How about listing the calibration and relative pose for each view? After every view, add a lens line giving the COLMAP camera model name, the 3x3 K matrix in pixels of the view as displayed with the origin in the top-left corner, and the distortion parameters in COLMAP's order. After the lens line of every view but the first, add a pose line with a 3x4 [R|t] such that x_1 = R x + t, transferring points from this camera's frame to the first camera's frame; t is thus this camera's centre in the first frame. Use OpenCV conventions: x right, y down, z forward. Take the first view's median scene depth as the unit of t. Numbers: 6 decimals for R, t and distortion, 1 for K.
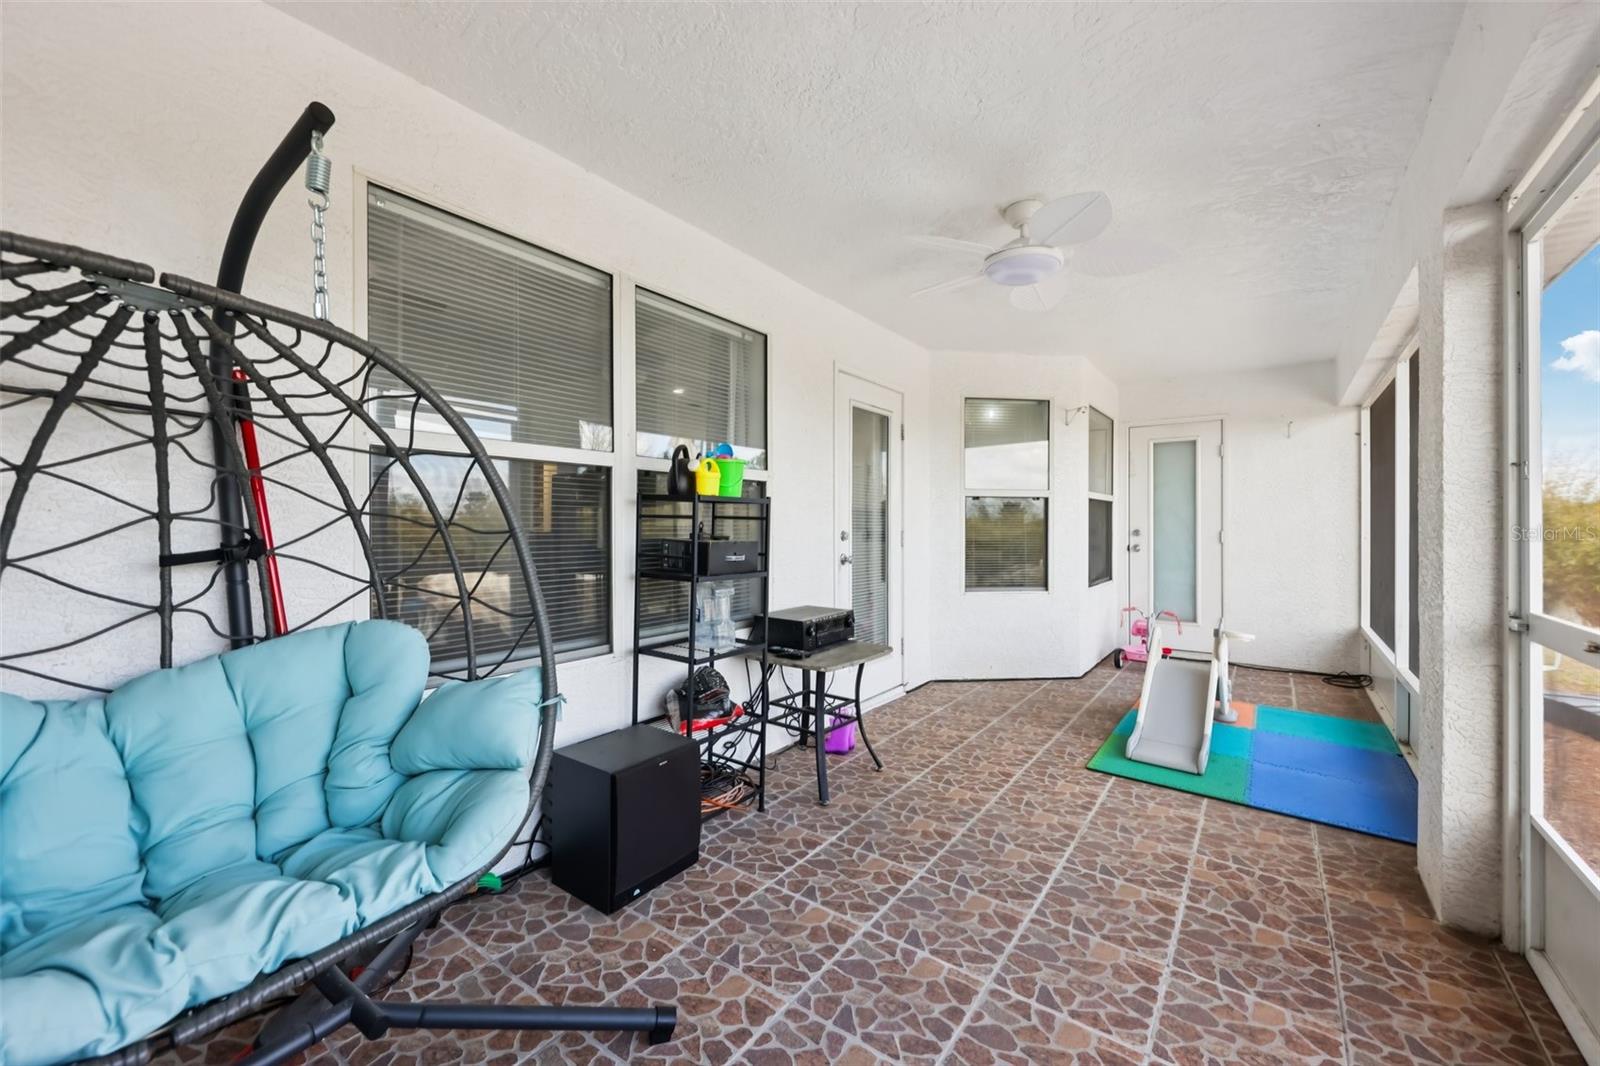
lens RADIAL K [[640.2, 0, 803.9], [0, 640.2, 509.1], [0, 0, 1]] dist [0.003793, -0.000846]
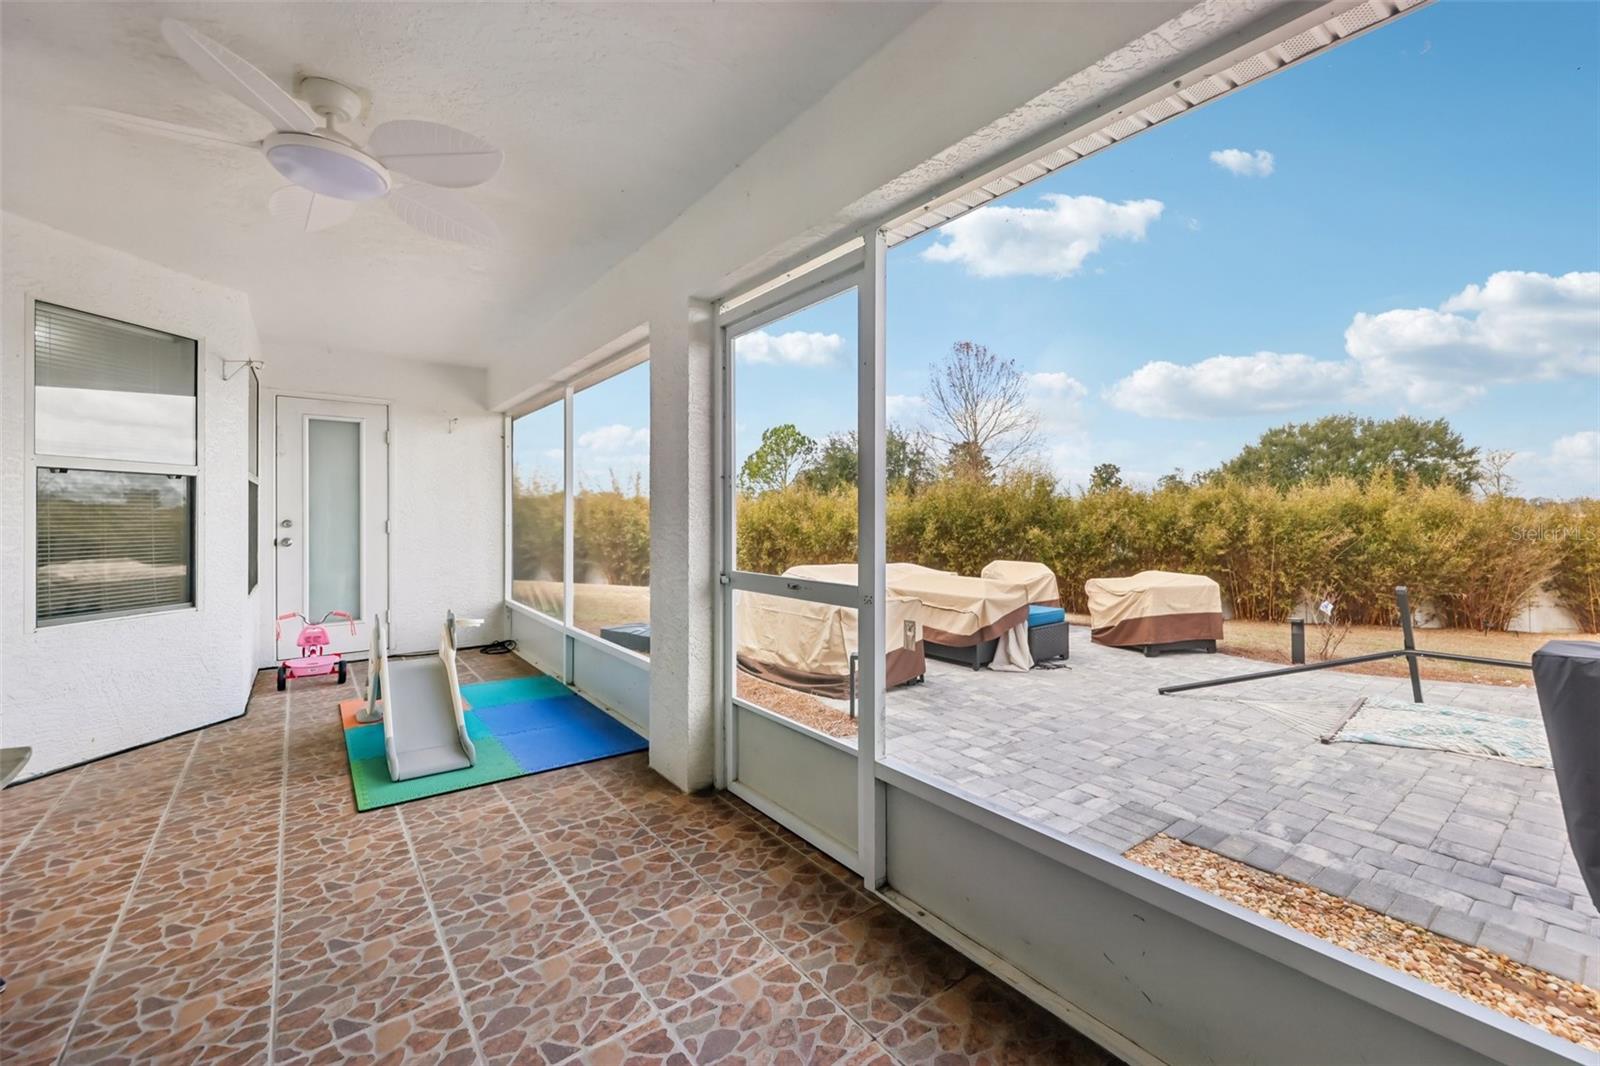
lens RADIAL K [[640.2, 0, 814.3], [0, 640.2, 504.2], [0, 0, 1]] dist [0.003793, -0.000846]
pose [[0.264838, 0.013532, 0.964198, -0.250992], [-0.024986, 0.999662, -0.007166, 0.001022], [-0.963969, -0.022193, 0.265087, 0.278626]]
